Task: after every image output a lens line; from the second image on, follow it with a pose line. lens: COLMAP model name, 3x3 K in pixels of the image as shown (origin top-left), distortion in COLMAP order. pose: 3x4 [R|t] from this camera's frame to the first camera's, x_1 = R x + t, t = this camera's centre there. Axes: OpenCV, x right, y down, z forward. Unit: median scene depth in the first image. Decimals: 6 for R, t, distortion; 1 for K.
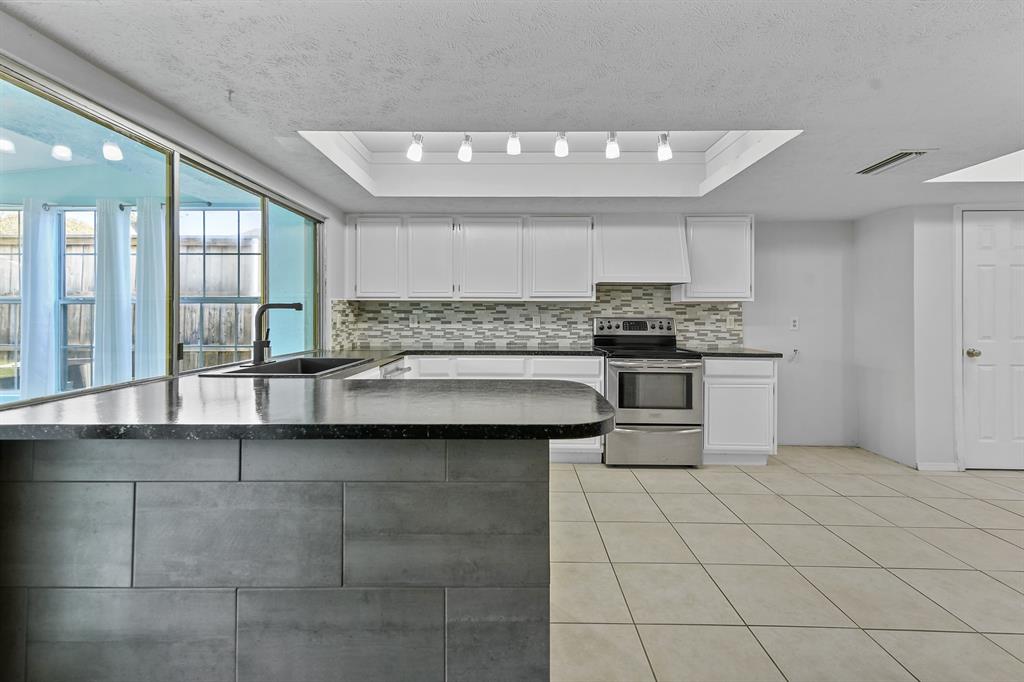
lens RADIAL K [[443.9, 0, 508.3], [0, 443.9, 315.5], [0, 0, 1]] dist [0.001115, -0.000060]
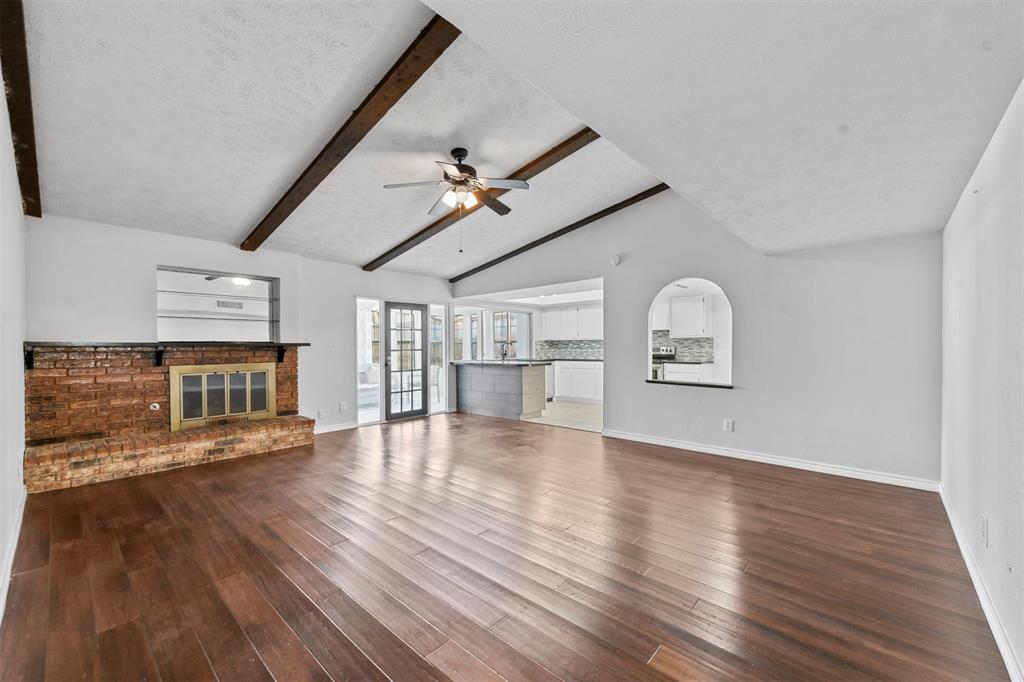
lens RADIAL K [[407.3, 0, 514.7], [0, 407.3, 348.0], [0, 0, 1]] dist [0.001690, 0.000100]
pose [[0.757793, -0.004671, -0.652478, 1.025507], [0.010238, 0.999936, 0.004732, -0.001963], [0.652414, -0.010266, 0.757793, -0.894640]]
